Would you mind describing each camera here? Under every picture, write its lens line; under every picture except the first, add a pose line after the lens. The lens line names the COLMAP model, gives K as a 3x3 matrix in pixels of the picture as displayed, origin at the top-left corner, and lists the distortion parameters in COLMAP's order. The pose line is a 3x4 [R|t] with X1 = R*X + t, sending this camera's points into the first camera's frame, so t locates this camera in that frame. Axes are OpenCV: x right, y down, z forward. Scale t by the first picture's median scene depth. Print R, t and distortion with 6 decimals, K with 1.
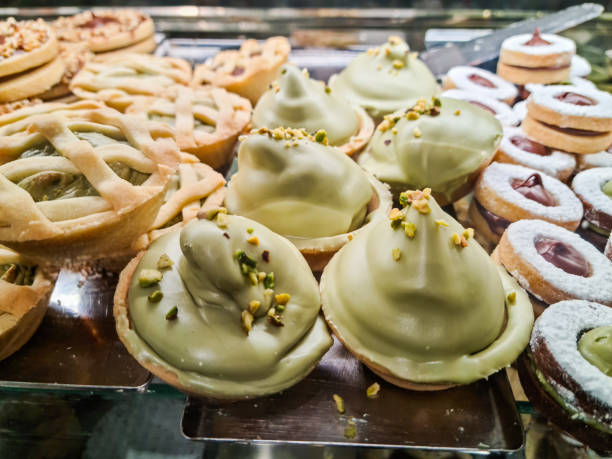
lens RADIAL K [[502.6, 0, 304.7], [0, 502.6, 225.8], [0, 0, 1]] dist [0.013828, -0.014980]
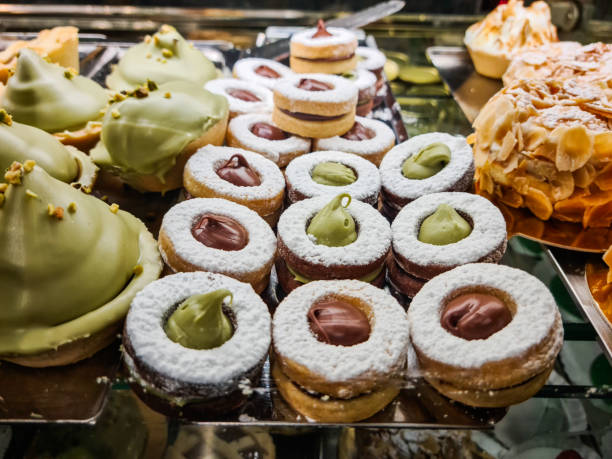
lens RADIAL K [[502.6, 0, 307.9], [0, 502.6, 225.4], [0, 0, 1]] dist [0.013828, -0.014980]
pose [[0.997798, -0.012262, 0.065190, 0.520854], [0.013301, 0.999791, -0.015540, 0.054708], [-0.064986, 0.016373, 0.997752, -0.014458]]
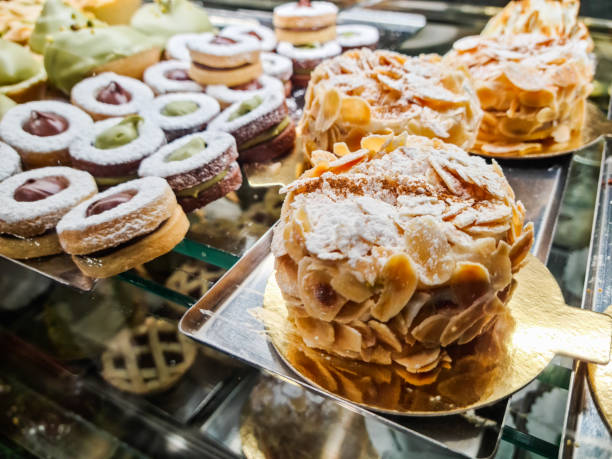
lens RADIAL K [[502.6, 0, 307.3], [0, 502.6, 228.1], [0, 0, 1]] dist [0.013828, -0.014980]
pose [[0.905367, 0.232033, -0.355629, 1.429388], [-0.237497, 0.970959, 0.028884, 0.103480], [0.352003, 0.058310, 0.934181, -0.010218]]
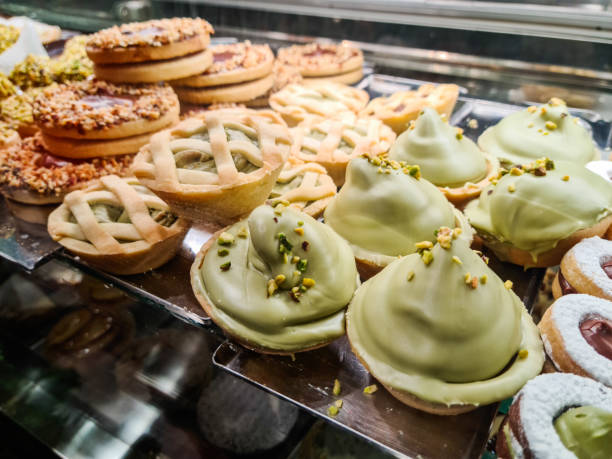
lens RADIAL K [[502.6, 0, 309.9], [0, 502.6, 233.1], [0, 0, 1]] dist [0.013828, -0.014980]
pose [[0.880573, 0.252632, -0.400959, 0.288342], [-0.274437, 0.961600, 0.003165, 0.015903], [0.386362, 0.107251, 0.916090, -0.097872]]
